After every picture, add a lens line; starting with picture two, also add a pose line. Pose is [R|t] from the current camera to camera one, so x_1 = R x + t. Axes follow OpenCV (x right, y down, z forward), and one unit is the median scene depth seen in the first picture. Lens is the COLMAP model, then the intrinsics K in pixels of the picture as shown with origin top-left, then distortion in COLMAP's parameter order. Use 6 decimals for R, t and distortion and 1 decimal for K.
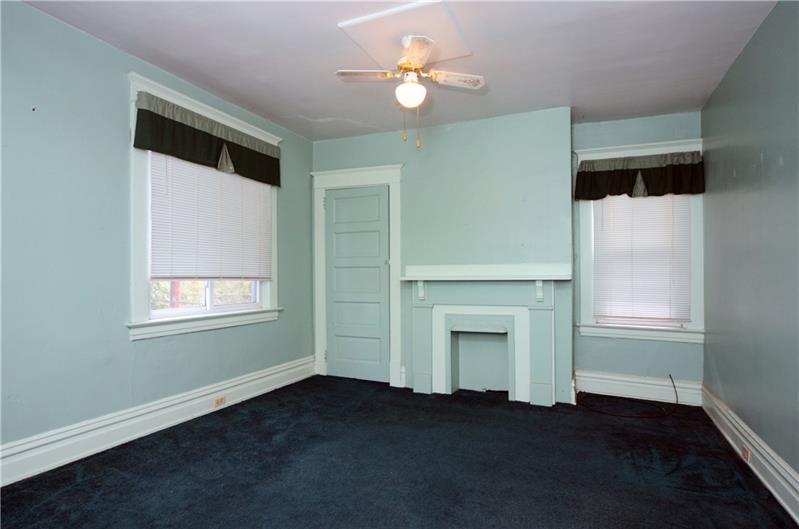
lens RADIAL K [[432.5, 0, 399.2], [0, 432.5, 267.3], [0, 0, 1]] dist [-0.007679, 0.003115]
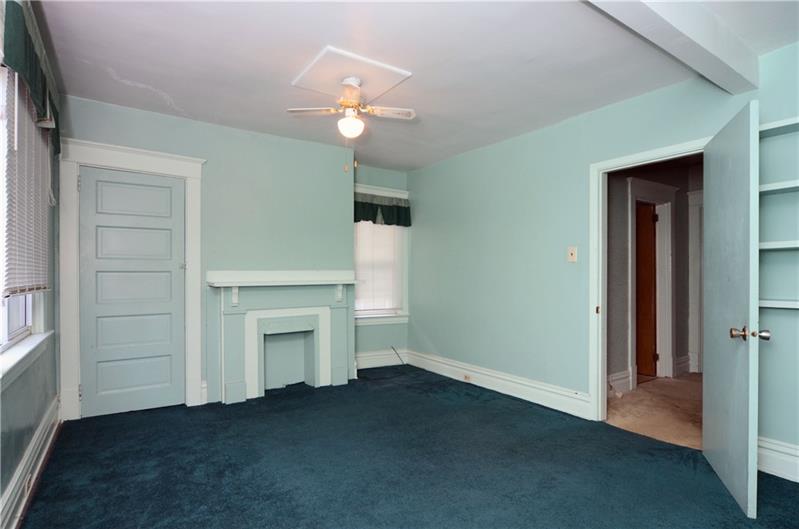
lens RADIAL K [[432.5, 0, 402.3], [0, 432.5, 270.3], [0, 0, 1]] dist [-0.007679, 0.003115]
pose [[0.529997, 0.010174, 0.847938, -0.602908], [-0.013938, 0.999897, -0.003286, -0.008486], [-0.847885, -0.010077, 0.530085, 0.181430]]
